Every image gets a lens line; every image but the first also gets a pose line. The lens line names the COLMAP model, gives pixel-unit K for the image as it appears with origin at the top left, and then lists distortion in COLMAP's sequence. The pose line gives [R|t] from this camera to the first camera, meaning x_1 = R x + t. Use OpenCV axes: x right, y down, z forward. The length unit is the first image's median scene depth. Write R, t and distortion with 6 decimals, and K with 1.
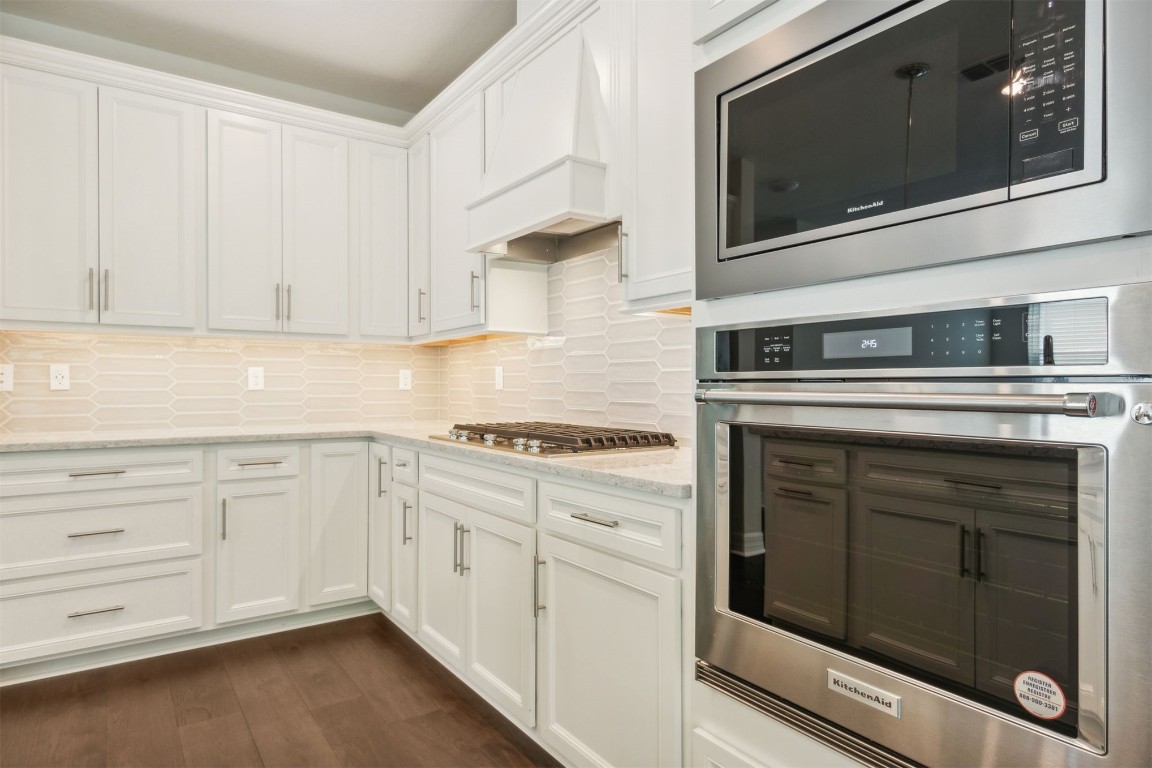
lens RADIAL K [[673.0, 0, 578.6], [0, 673.0, 383.7], [0, 0, 1]] dist [0.027804, -0.007883]
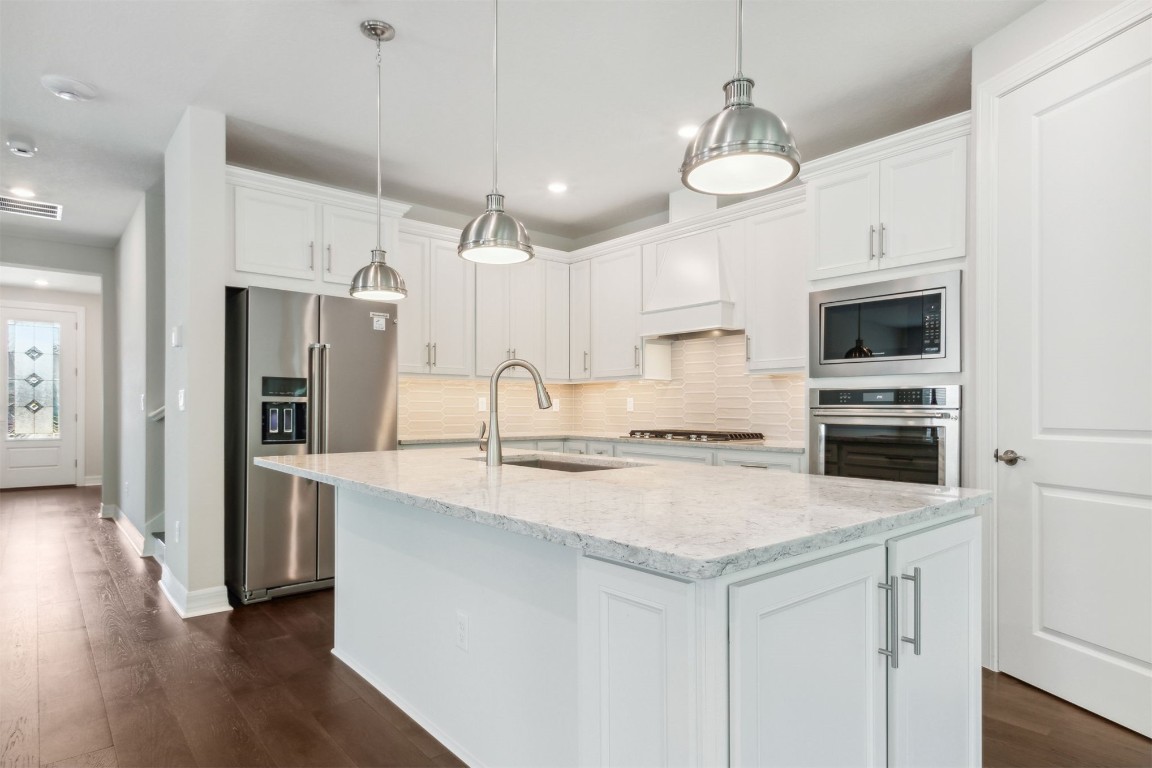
lens RADIAL K [[673.0, 0, 575.9], [0, 673.0, 408.1], [0, 0, 1]] dist [0.027804, -0.007883]
pose [[0.993799, 0.002531, 0.111166, -1.033994], [-0.002858, 0.999992, 0.002778, -0.009583], [-0.111158, -0.003078, 0.993798, -1.540746]]
